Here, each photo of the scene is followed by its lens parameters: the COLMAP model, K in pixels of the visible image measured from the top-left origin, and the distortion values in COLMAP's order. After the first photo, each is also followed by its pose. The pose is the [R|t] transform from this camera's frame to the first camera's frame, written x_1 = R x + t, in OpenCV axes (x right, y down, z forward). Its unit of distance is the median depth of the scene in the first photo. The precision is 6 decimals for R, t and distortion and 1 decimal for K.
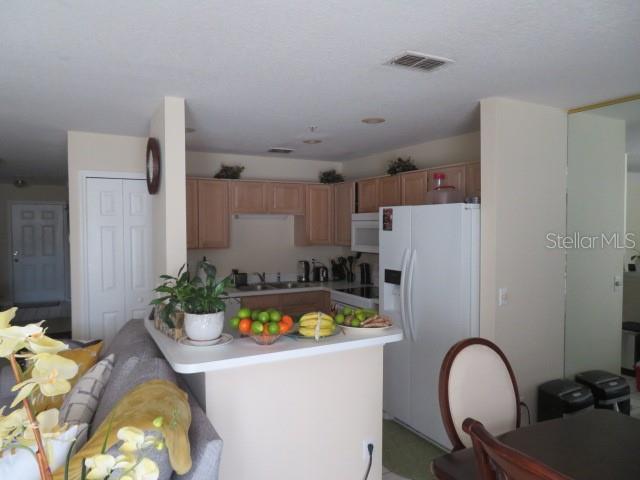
lens RADIAL K [[460.2, 0, 320.0], [0, 460.2, 240.0], [0, 0, 1]] dist [-0.004777, -0.000713]
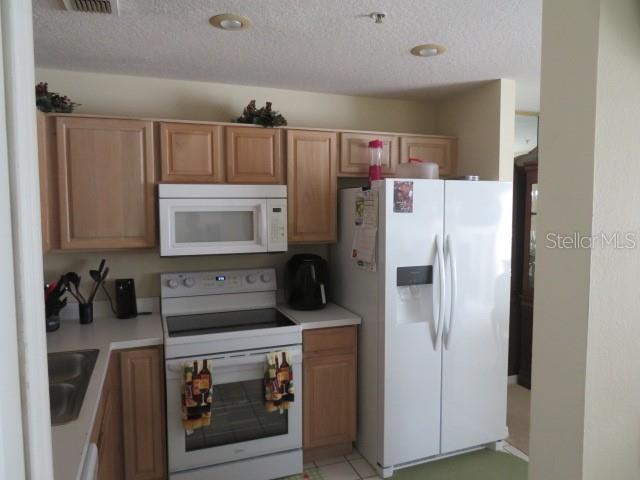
lens RADIAL K [[460.2, 0, 320.0], [0, 460.2, 240.0], [0, 0, 1]] dist [-0.004777, -0.000713]
pose [[0.127918, -0.066532, 0.989551, -0.410857], [0.036880, 0.997376, 0.062291, -0.019275], [-0.991099, 0.028526, 0.130036, 0.740642]]
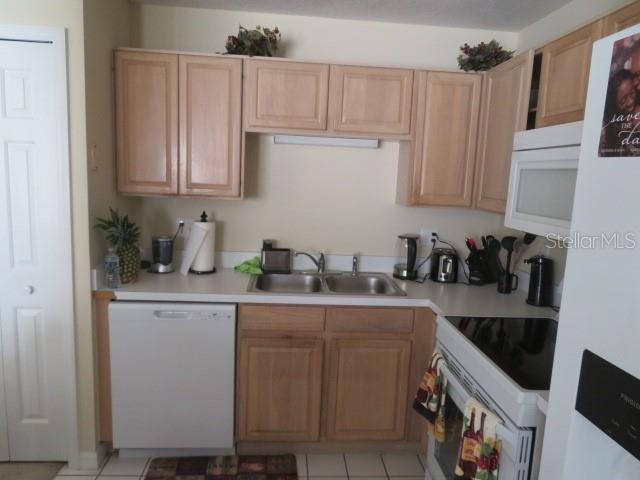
lens RADIAL K [[460.2, 0, 320.0], [0, 460.2, 240.0], [0, 0, 1]] dist [-0.004777, -0.000713]
pose [[0.914188, 0.102201, -0.392193, 0.078433], [-0.062506, 0.991659, 0.112716, -0.000088], [0.400441, -0.078529, 0.912951, 0.557731]]
